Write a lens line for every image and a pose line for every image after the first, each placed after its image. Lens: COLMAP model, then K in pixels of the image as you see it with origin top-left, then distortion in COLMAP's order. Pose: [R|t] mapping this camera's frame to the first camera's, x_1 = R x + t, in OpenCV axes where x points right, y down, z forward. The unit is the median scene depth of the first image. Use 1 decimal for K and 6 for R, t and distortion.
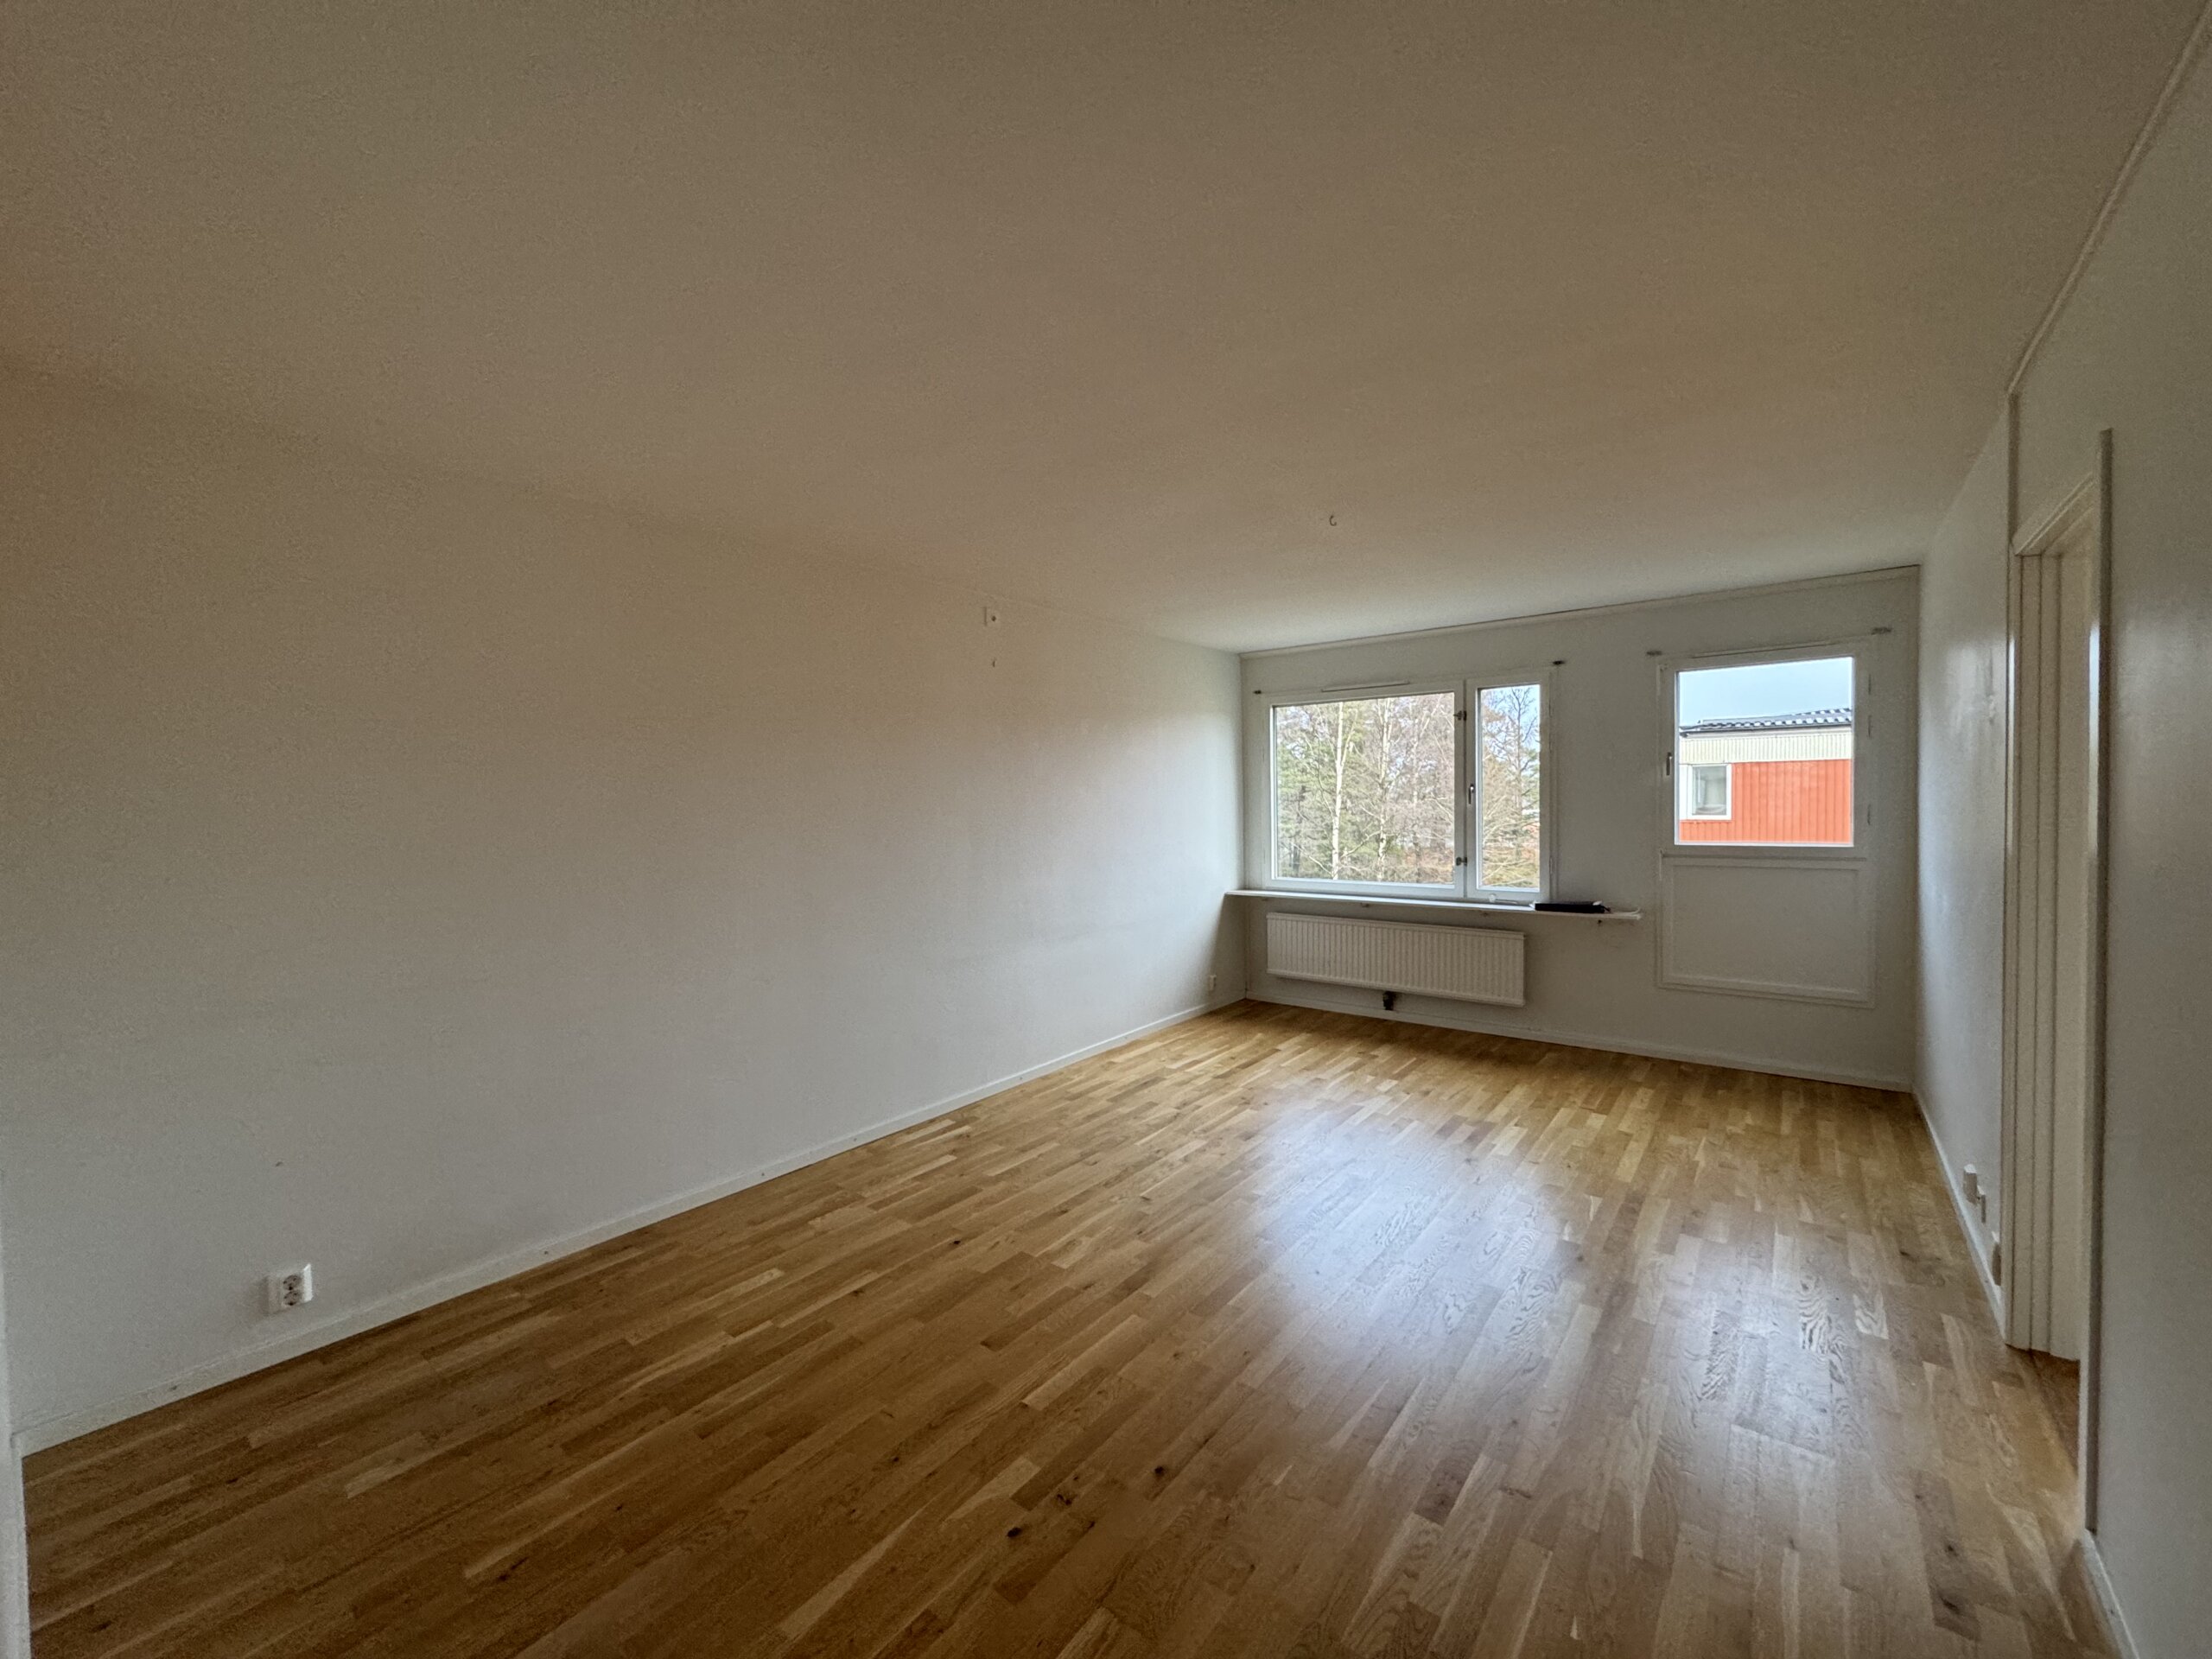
lens RADIAL K [[878.1, 0, 1106.0], [0, 878.1, 829.5], [0, 0, 1]] dist [-0.002492, 0.000006]
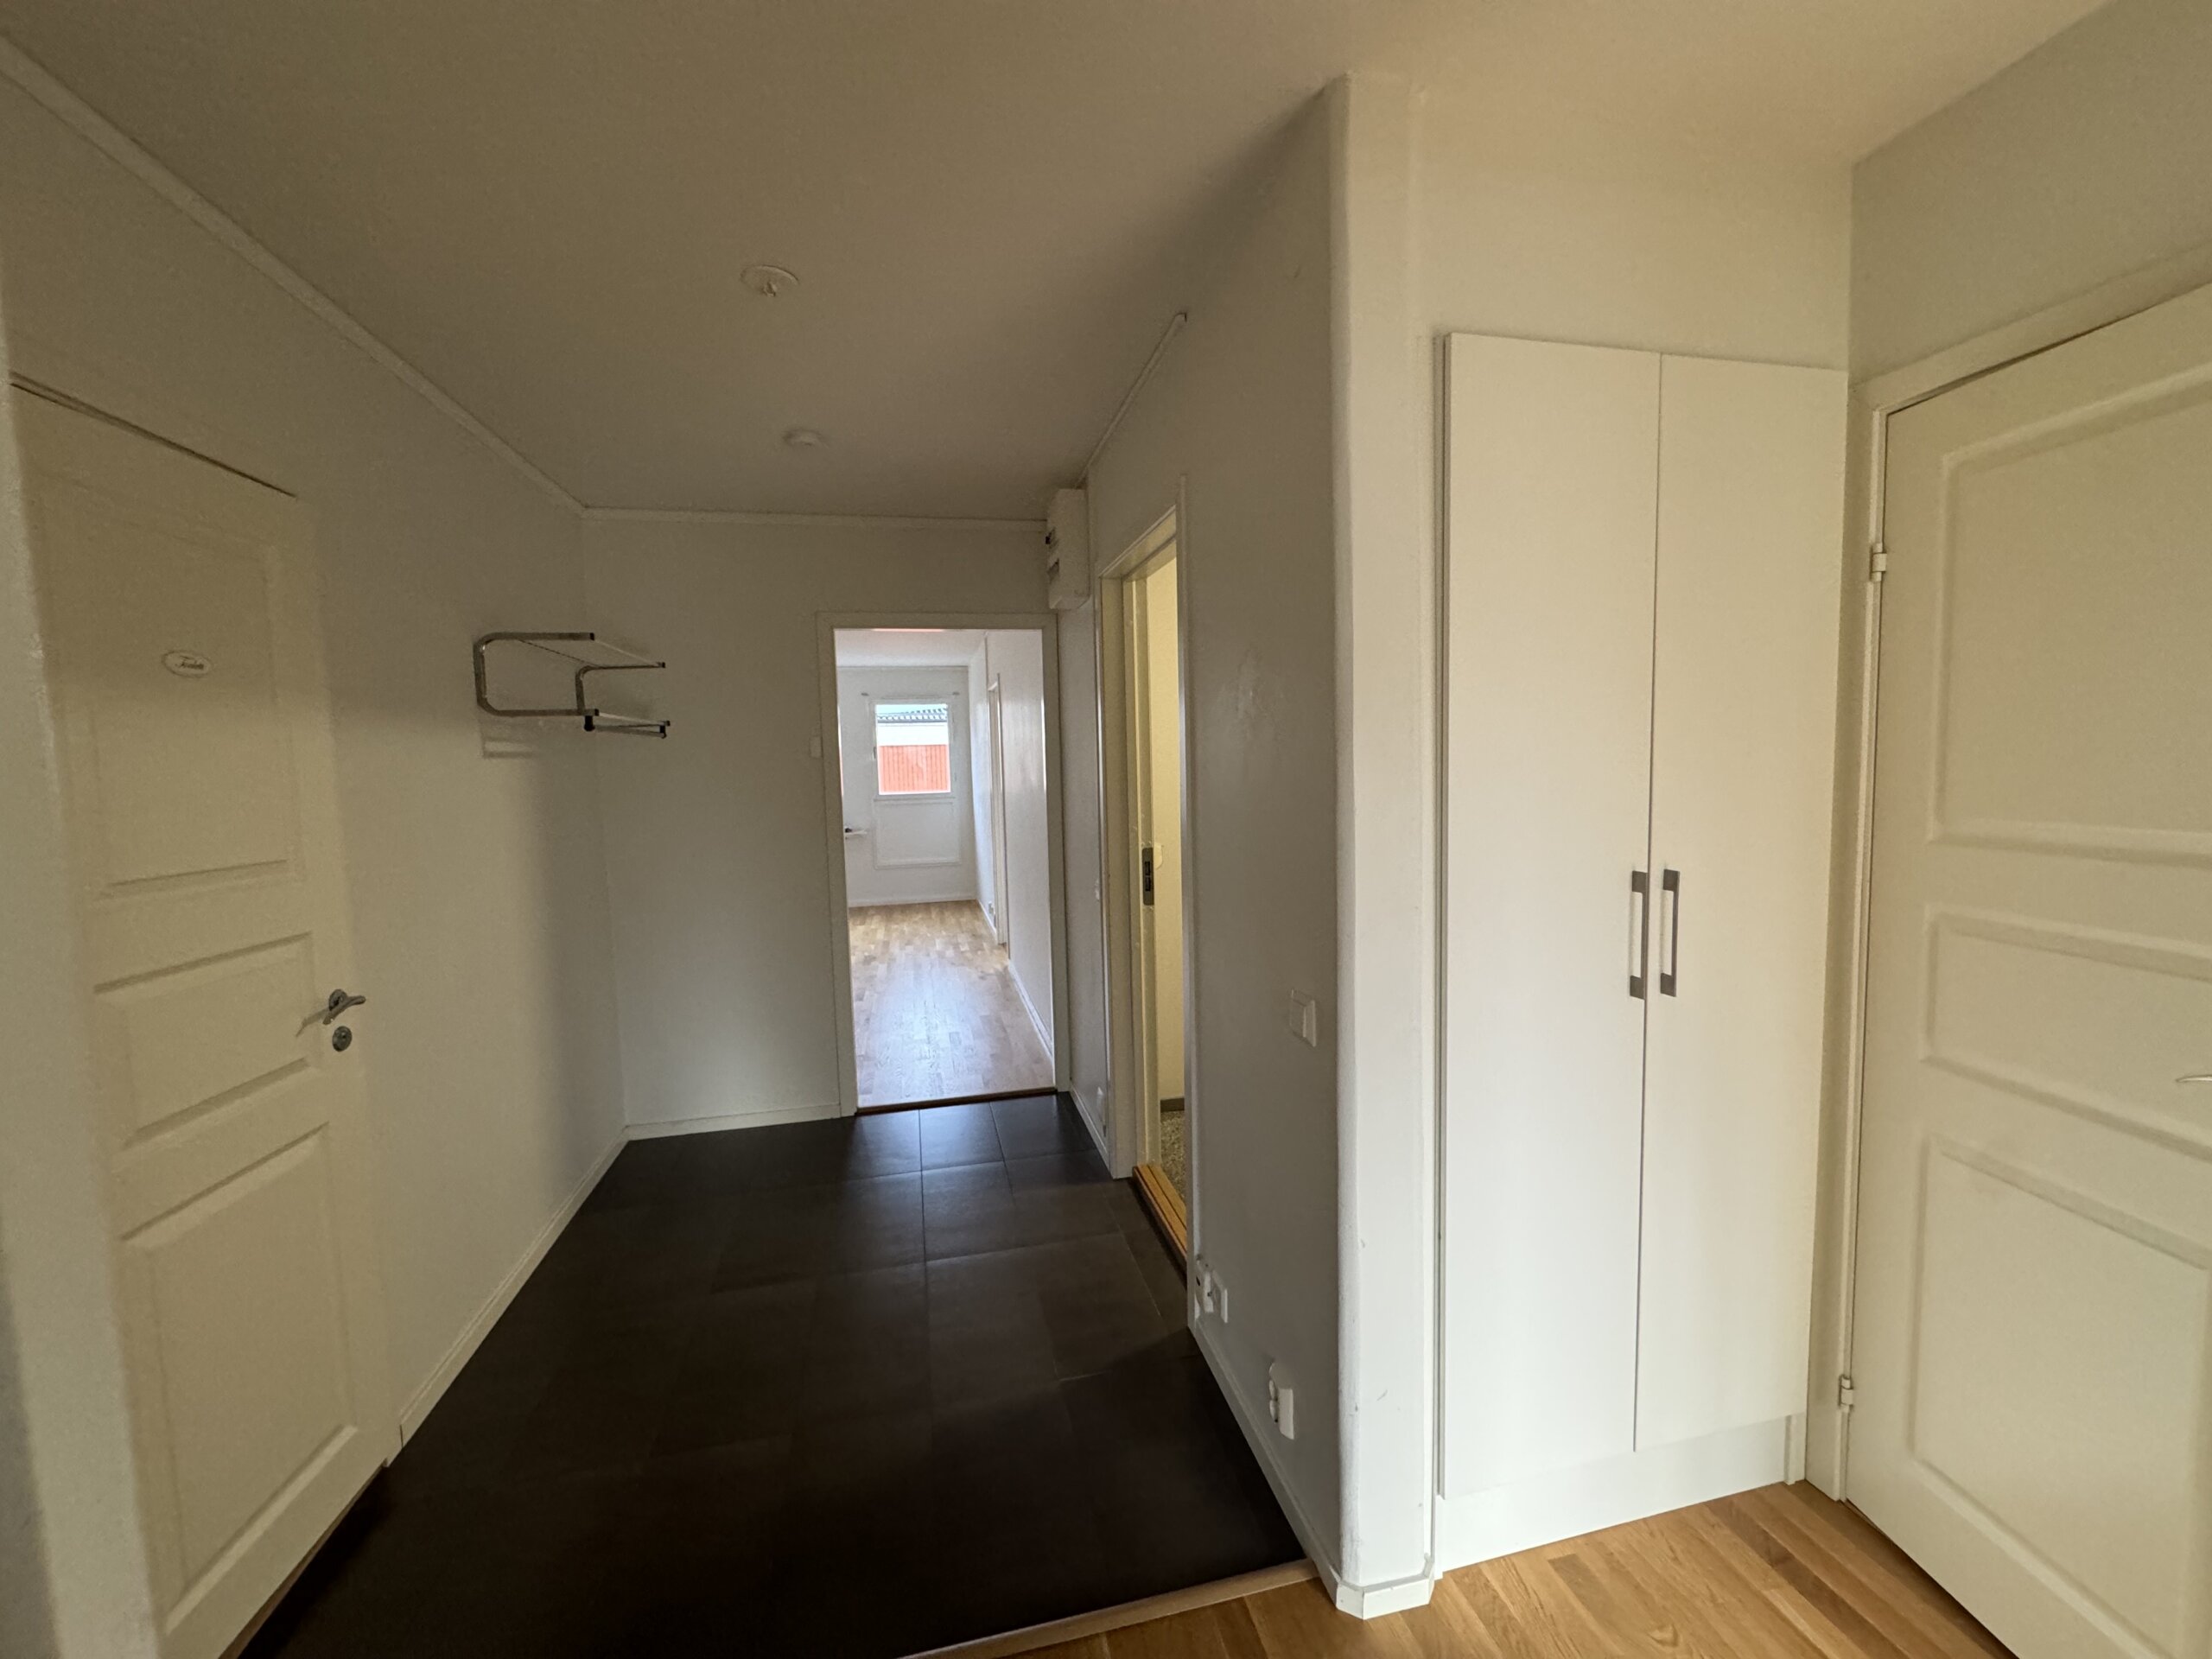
lens RADIAL K [[878.1, 0, 1106.0], [0, 878.1, 829.5], [0, 0, 1]] dist [-0.002492, 0.000006]
pose [[0.636166, -0.057780, 0.769386, -0.571940], [0.040176, 0.998320, 0.041753, 0.036058], [-0.770506, 0.004349, 0.637418, -0.670609]]
